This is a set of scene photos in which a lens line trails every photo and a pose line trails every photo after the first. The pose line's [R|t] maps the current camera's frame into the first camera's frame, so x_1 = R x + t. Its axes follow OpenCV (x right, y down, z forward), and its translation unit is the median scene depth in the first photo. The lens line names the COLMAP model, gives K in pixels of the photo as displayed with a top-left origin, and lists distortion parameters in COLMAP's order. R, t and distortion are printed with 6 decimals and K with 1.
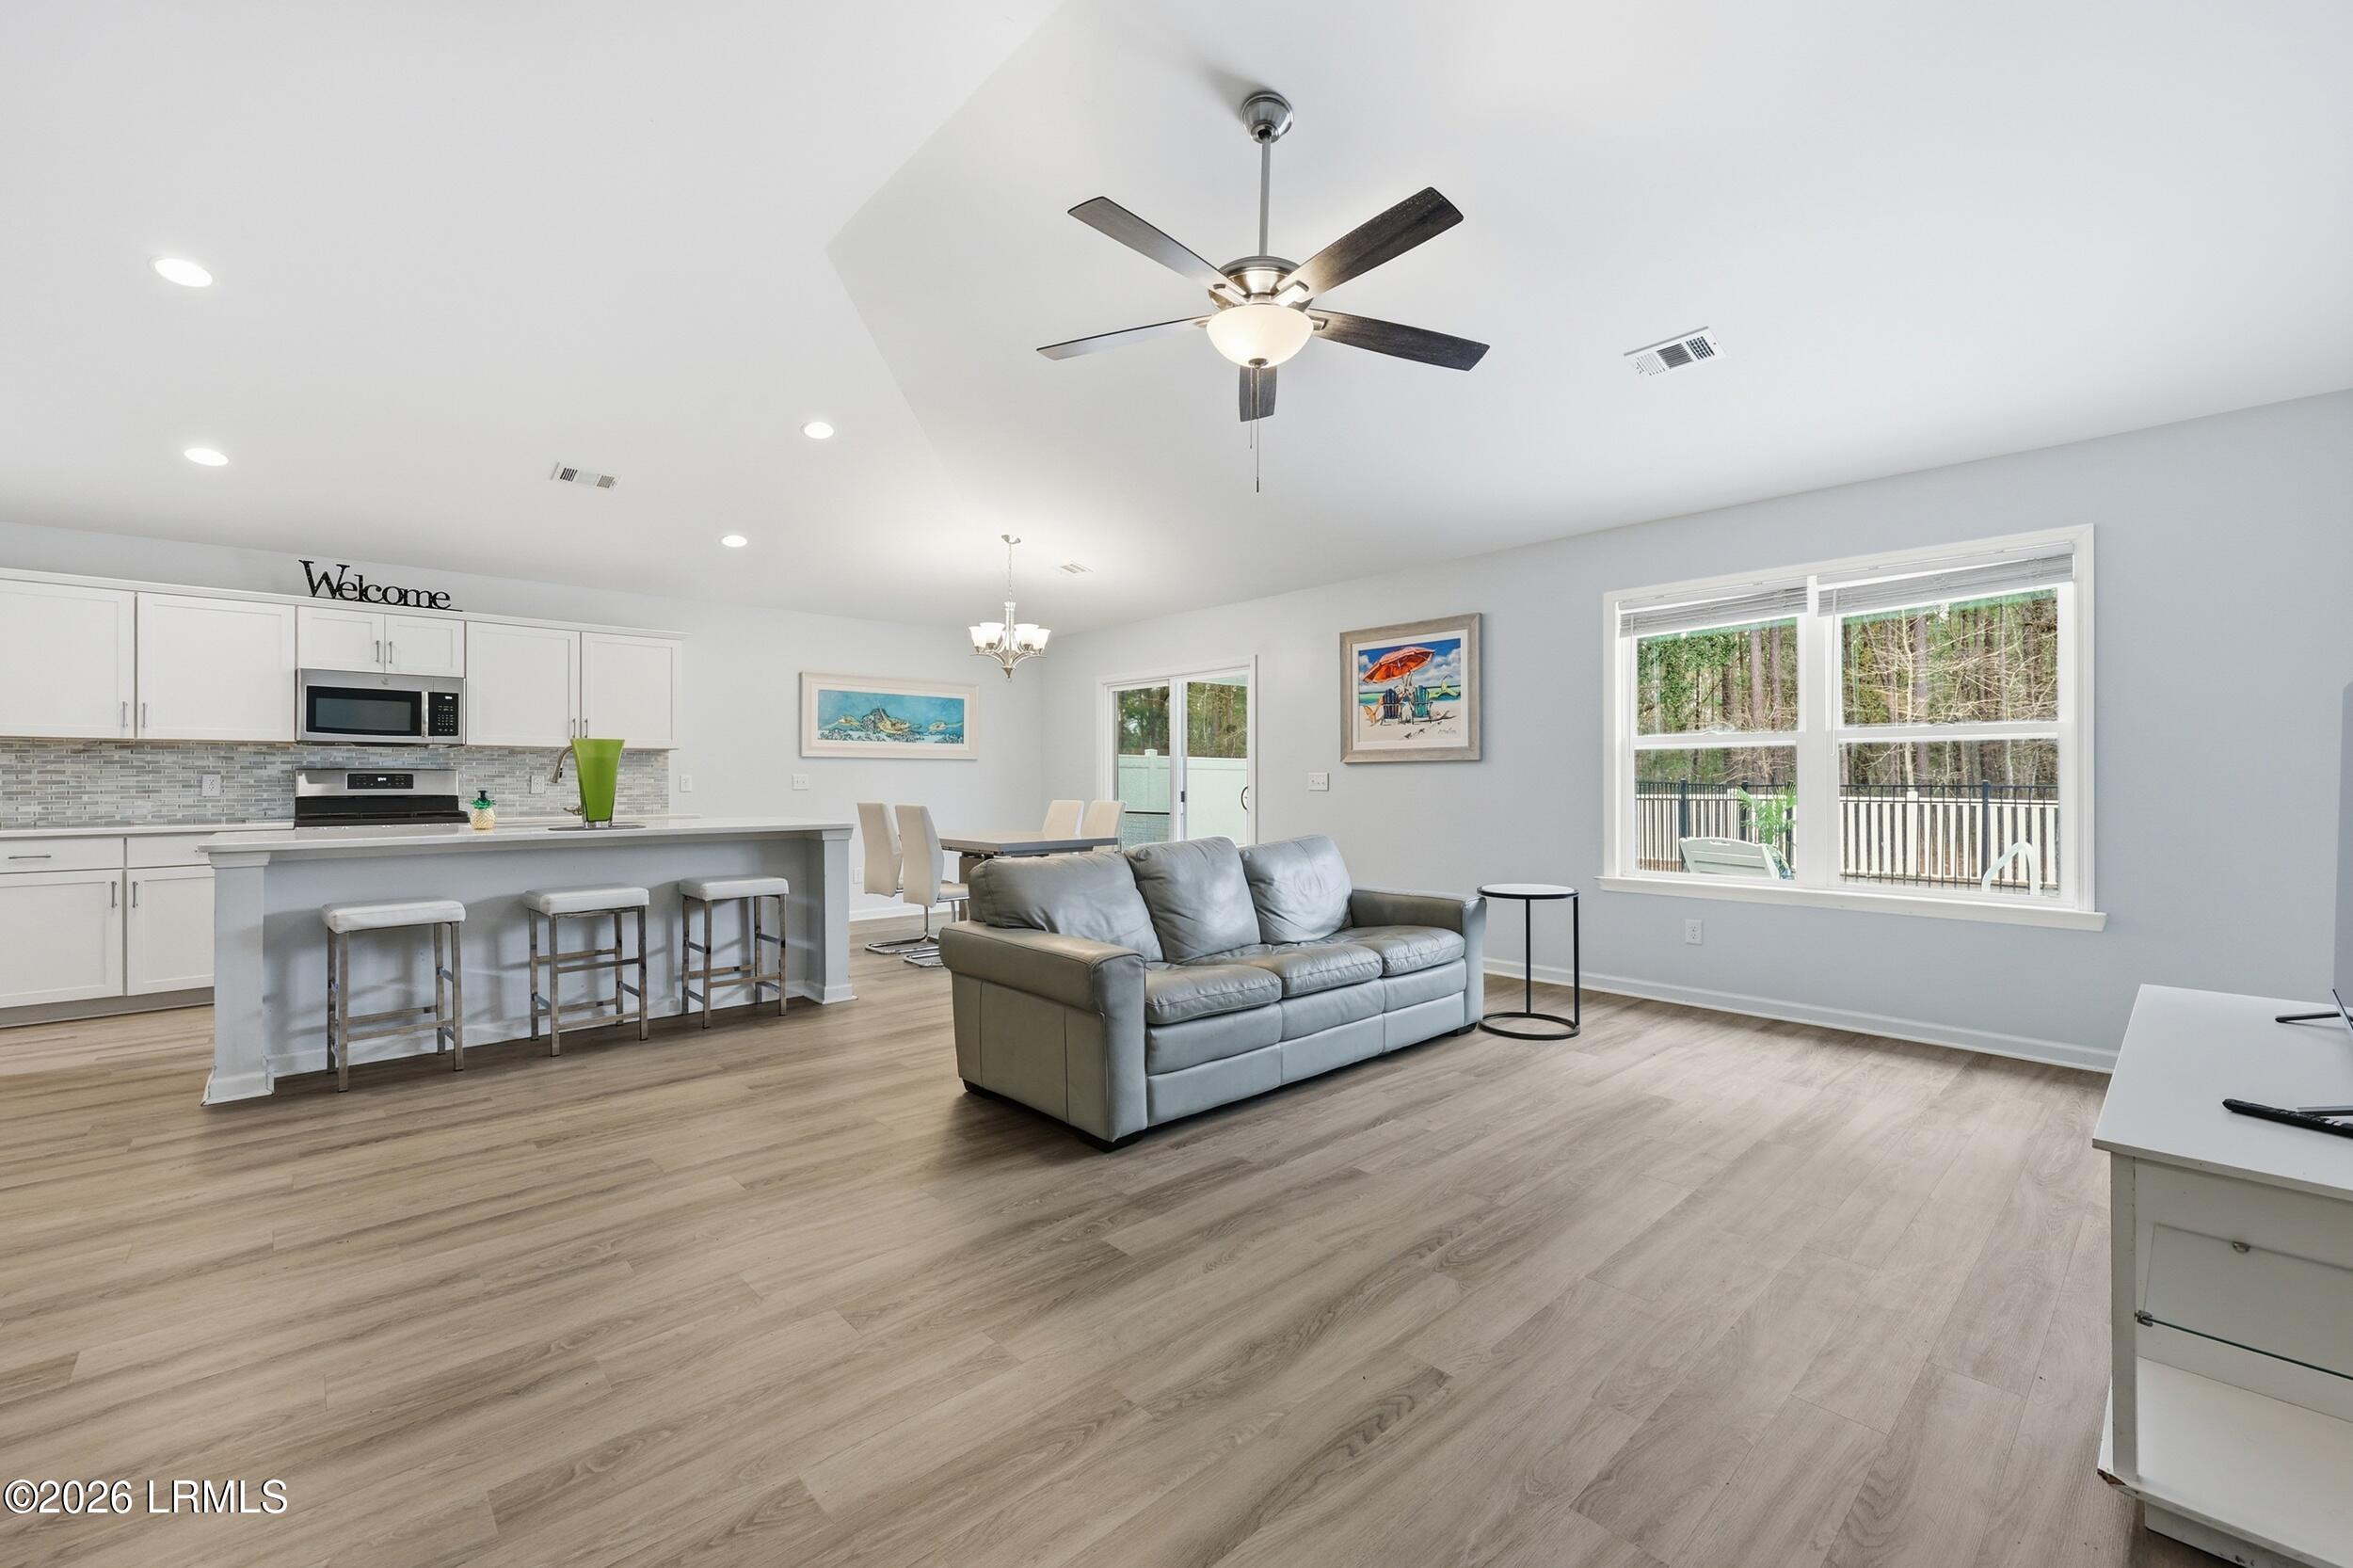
lens RADIAL K [[952.6, 0, 1173.6], [0, 952.6, 776.2], [0, 0, 1]] dist [-0.001694, -0.000335]
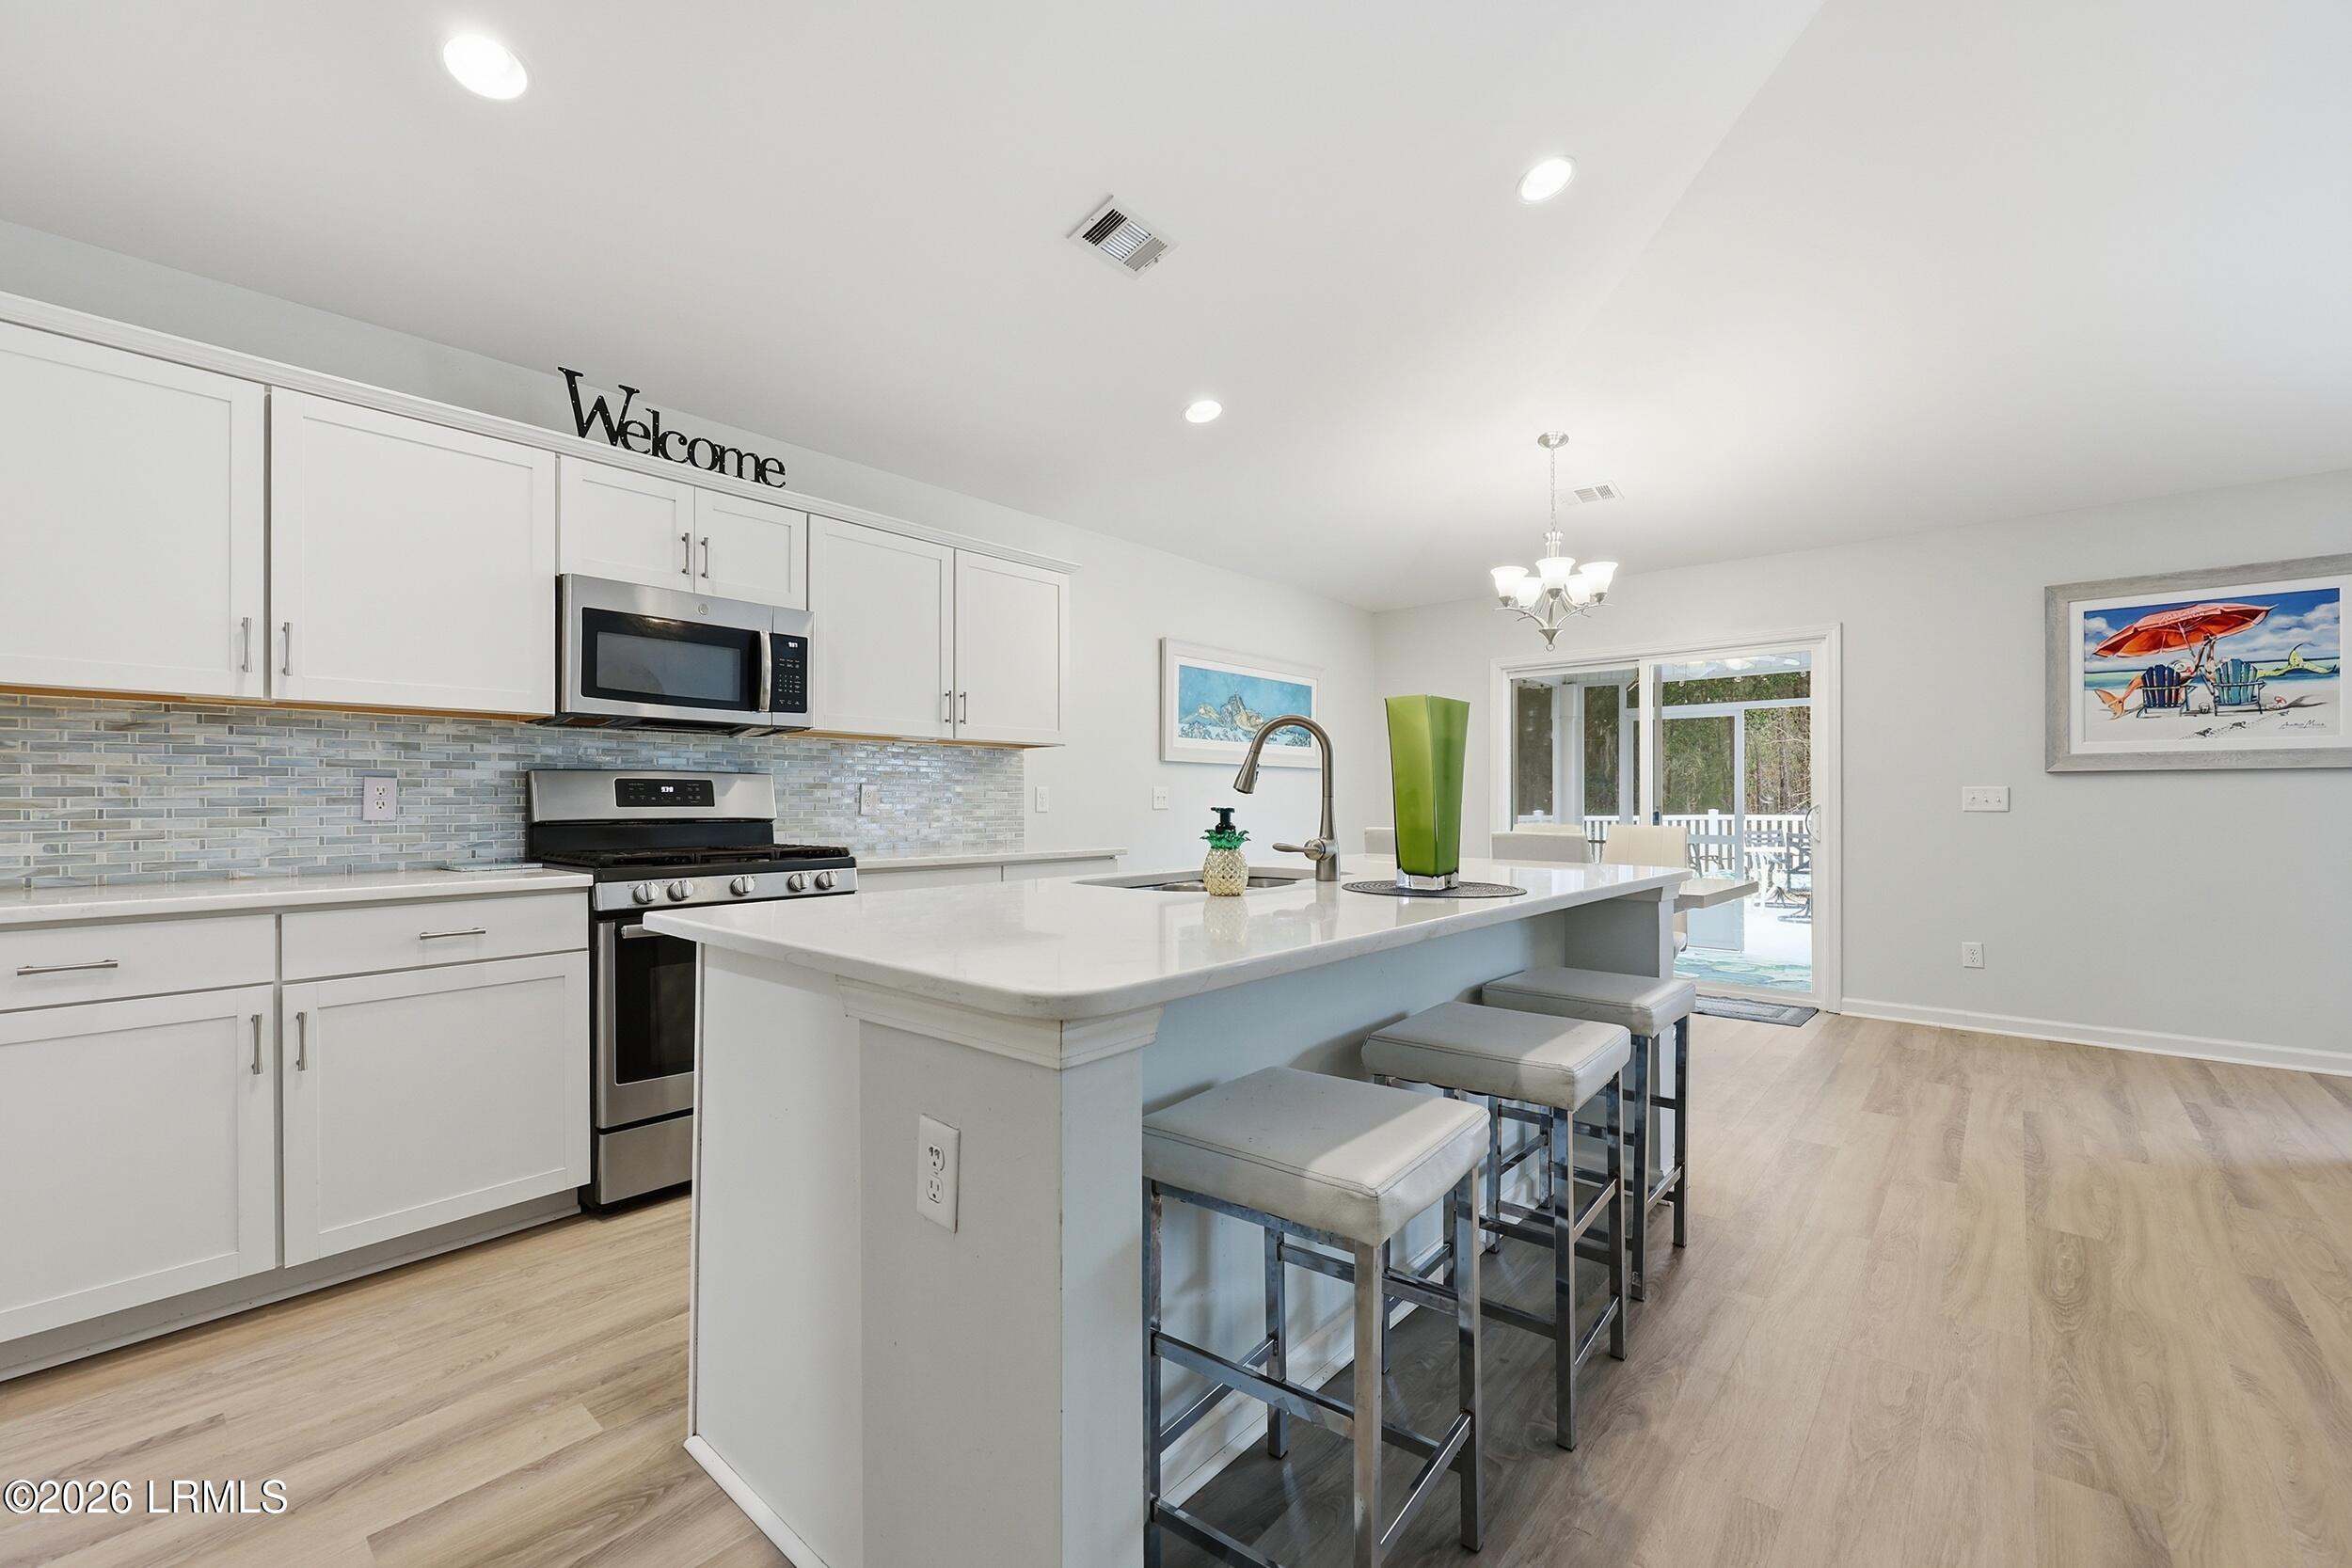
lens RADIAL K [[953.5, 0, 1171.9], [0, 953.5, 797.8], [0, 0, 1]] dist [0.000756, 0.000363]
pose [[0.994302, 0.003052, 0.106560, -0.603045], [-0.003295, 0.999992, 0.002106, 0.005861], [-0.106552, -0.002446, 0.994304, 0.418215]]
